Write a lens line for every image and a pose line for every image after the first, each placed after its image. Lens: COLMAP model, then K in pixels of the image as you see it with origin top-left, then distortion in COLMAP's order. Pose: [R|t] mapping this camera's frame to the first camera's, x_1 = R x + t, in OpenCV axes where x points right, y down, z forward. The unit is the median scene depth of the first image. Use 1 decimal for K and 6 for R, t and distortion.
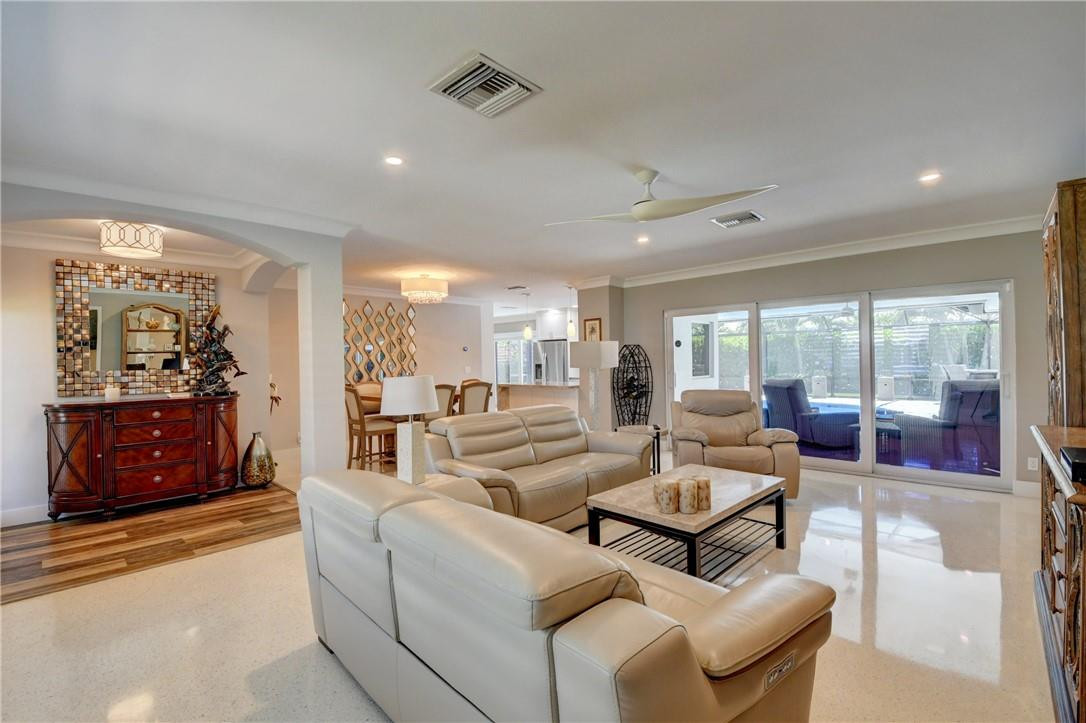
lens RADIAL K [[480.0, 0, 539.8], [0, 480.0, 361.6], [0, 0, 1]] dist [0.002152, -0.015741]
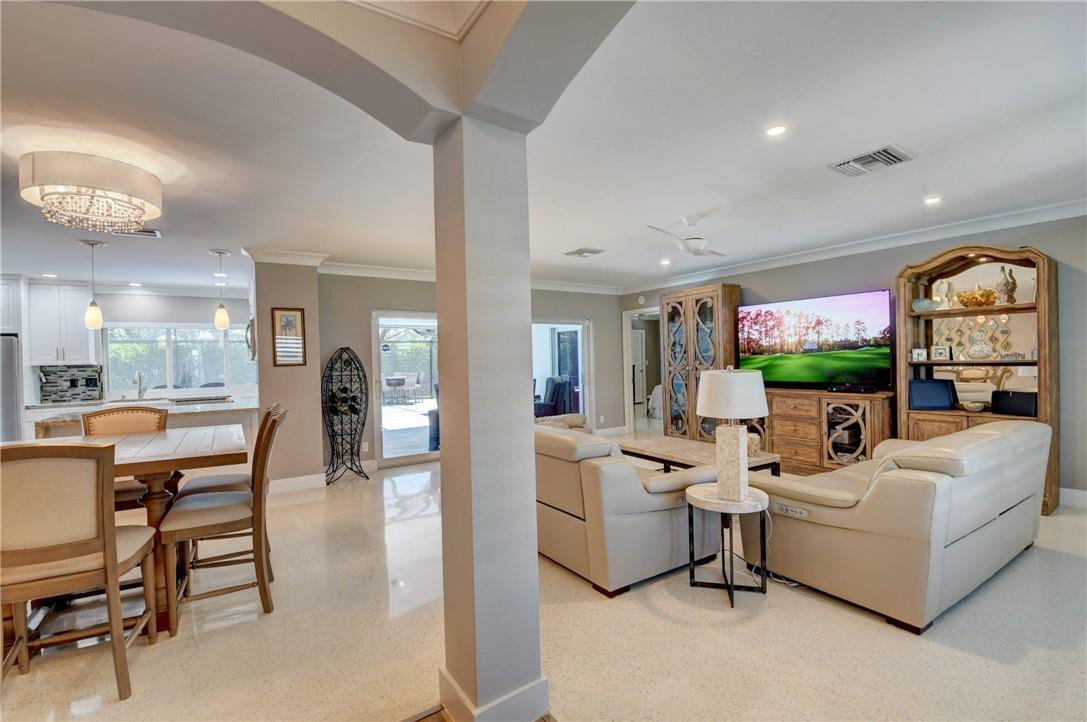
lens RADIAL K [[480.5, 0, 540.3], [0, 480.5, 361.1], [0, 0, 1]] dist [0.002152, -0.015741]
pose [[0.209721, 0.009169, 0.977718, -0.527899], [0.022875, 0.999636, -0.014281, 0.007161], [-0.977494, 0.025361, 0.209435, 0.518795]]
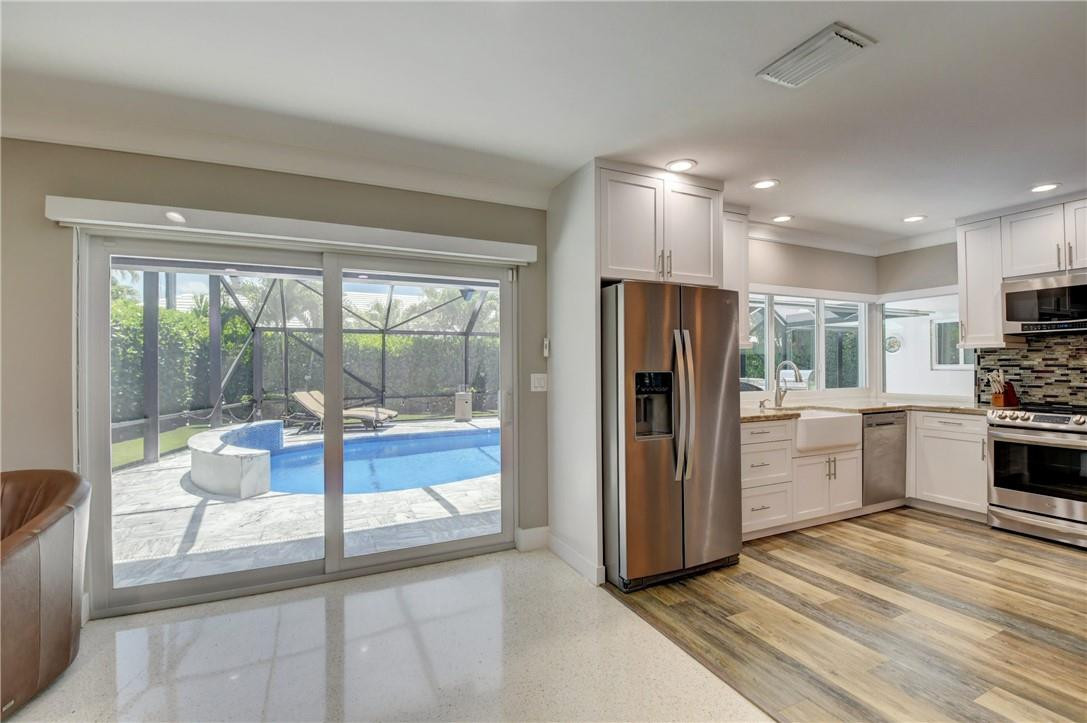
lens RADIAL K [[481.2, 0, 543.5], [0, 481.2, 361.5], [0, 0, 1]] dist [-0.001828, -0.015200]
pose [[0.357908, 0.022183, 0.933493, -0.407349], [0.001591, 0.999702, -0.024366, 0.009098], [-0.933756, 0.010206, 0.357766, 1.594385]]
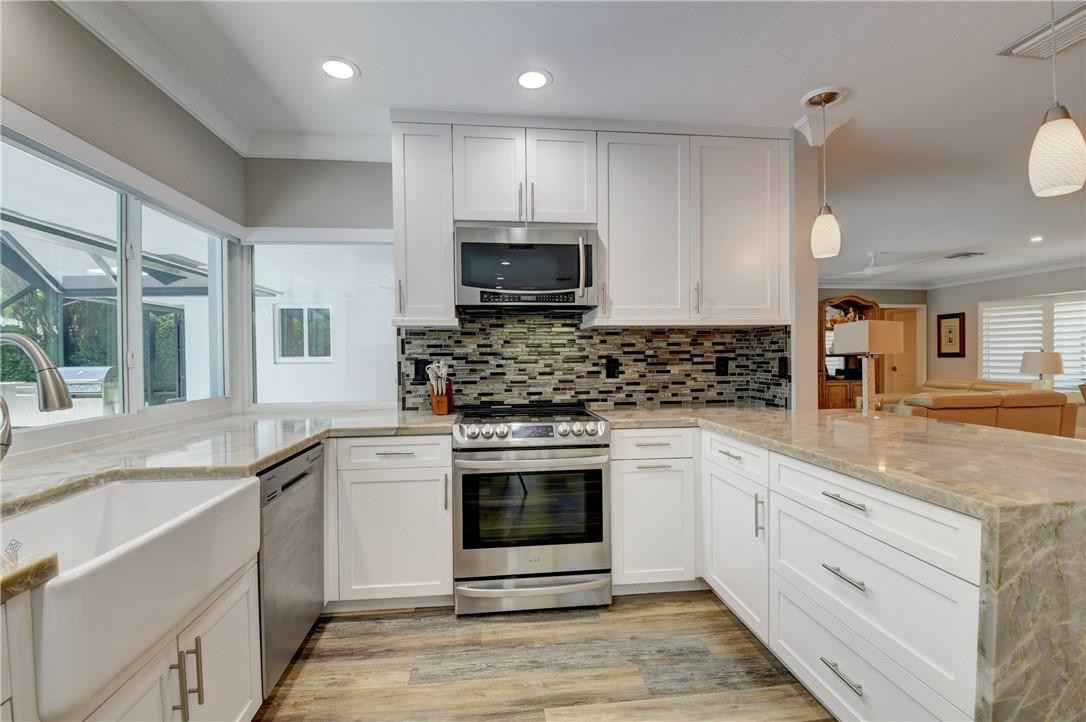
lens RADIAL K [[480.0, 0, 539.8], [0, 480.0, 361.1], [0, 0, 1]] dist [0.002152, -0.015741]
pose [[-0.770803, 0.016290, 0.636865, 0.016111], [0.023678, 0.999715, 0.003087, 0.007412], [-0.636633, 0.017459, -0.770969, 1.533298]]
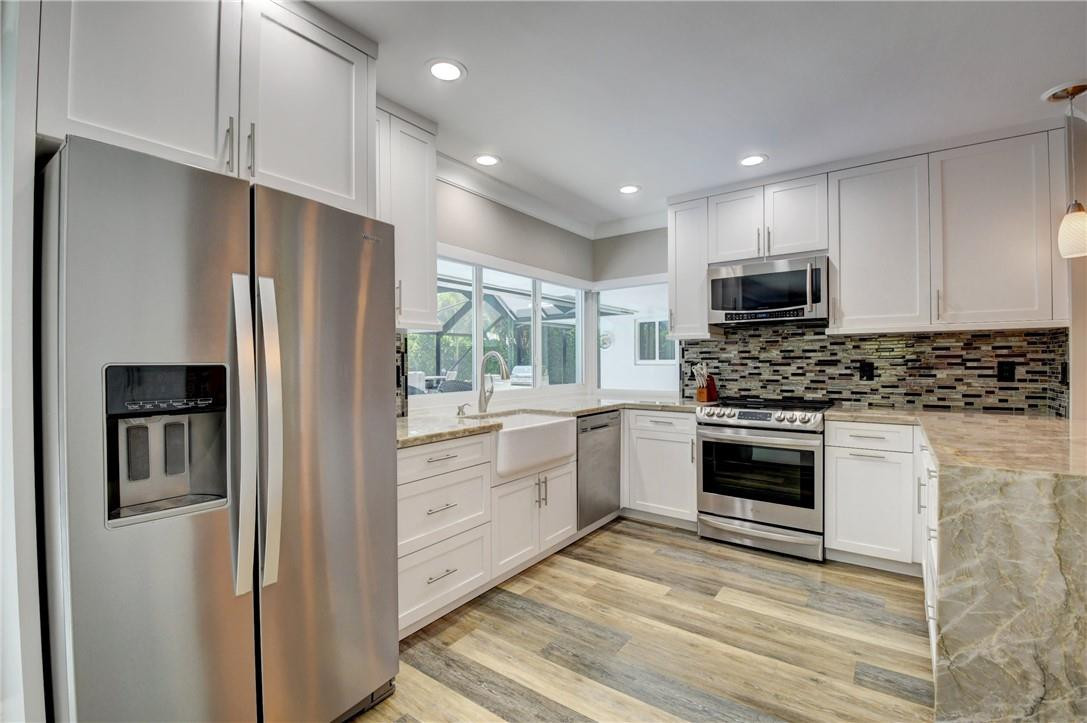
lens RADIAL K [[477.1, 0, 539.9], [0, 477.1, 360.6], [0, 0, 1]] dist [0.015127, -0.028033]
pose [[-0.130354, 0.018797, 0.991289, -0.189433], [0.009756, 0.999796, -0.017675, 0.011439], [-0.991419, 0.007367, -0.130511, 1.539695]]
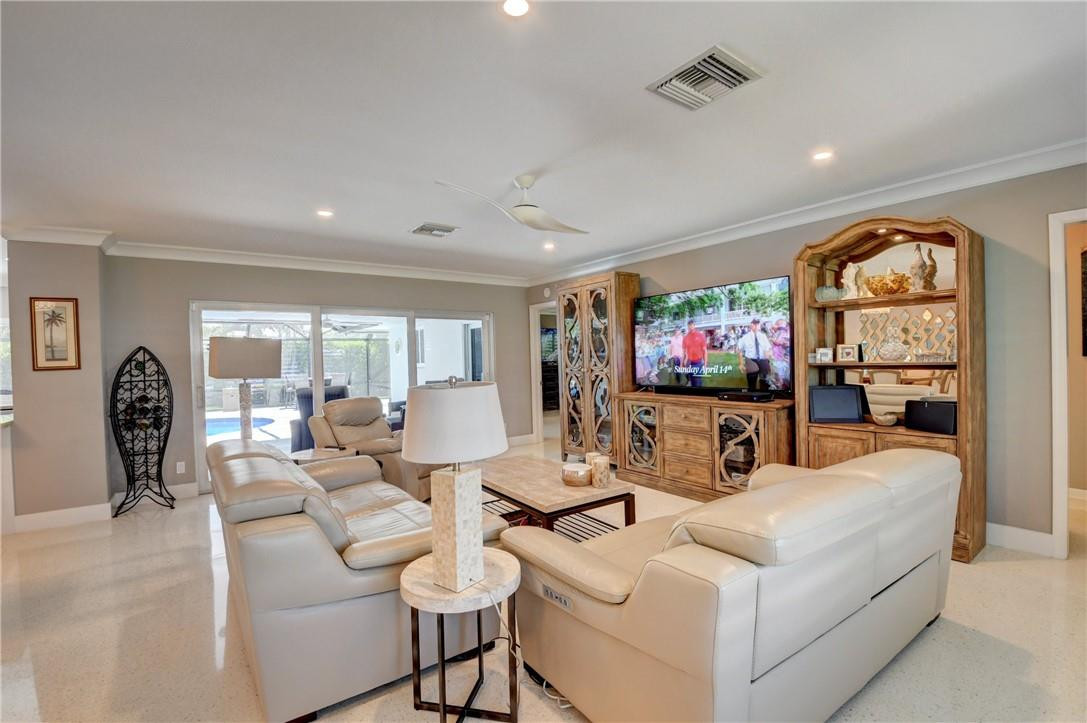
lens RADIAL K [[477.1, 0, 539.9], [0, 477.1, 360.6], [0, 0, 1]] dist [0.015127, -0.028033]
pose [[0.169074, 0.005005, 0.985591, -0.354717], [0.025368, 0.999634, -0.009428, 0.004322], [-0.985277, 0.026597, 0.168885, 0.365744]]
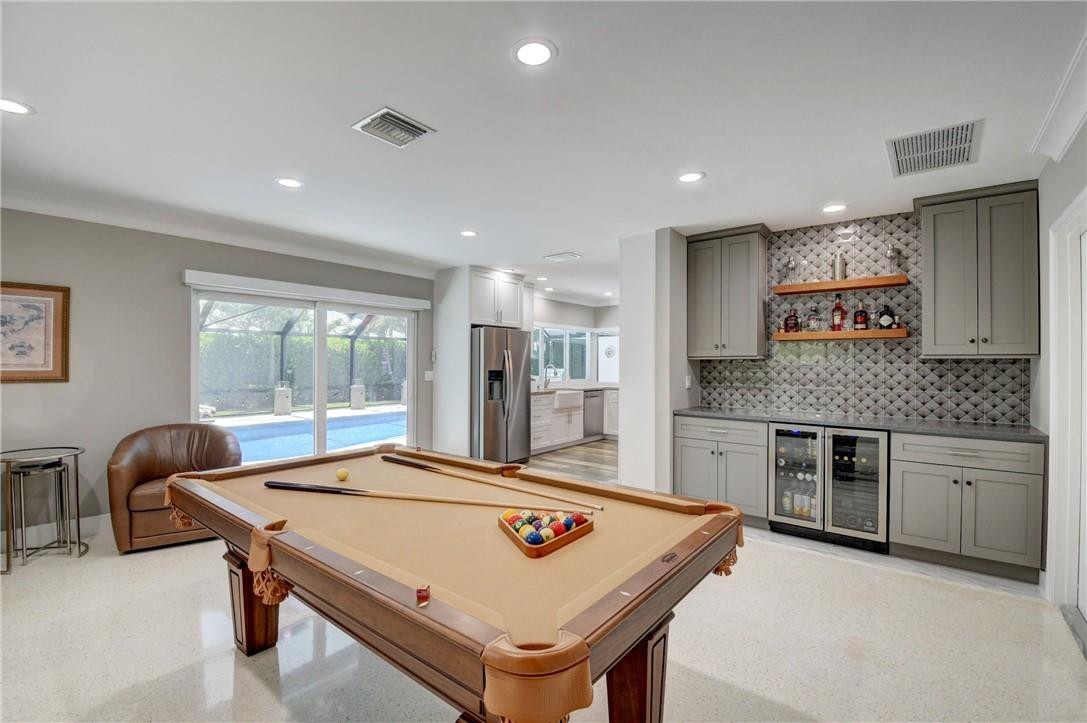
lens RADIAL K [[492.1, 0, 543.5], [0, 492.1, 361.5], [0, 0, 1]] dist [0.008121, -0.022313]
pose [[-0.097530, 0.019526, 0.995041, -0.886093], [-0.001340, 0.999804, -0.019751, 0.010703], [-0.995232, -0.003260, -0.097484, 1.653216]]
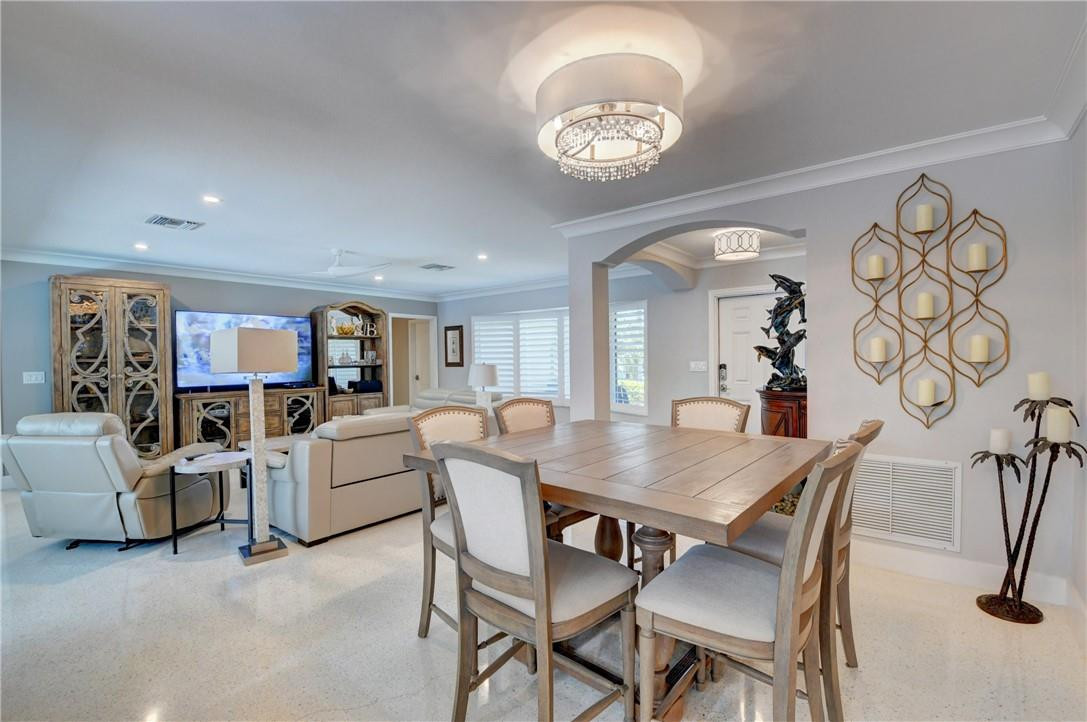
lens RADIAL K [[477.1, 0, 539.9], [0, 477.1, 360.1], [0, 0, 1]] dist [0.015127, -0.028033]
pose [[-0.996919, 0.027887, -0.073309, -0.157757], [0.026904, 0.999535, 0.014369, -0.004029], [0.073675, 0.012353, -0.997206, 1.235135]]
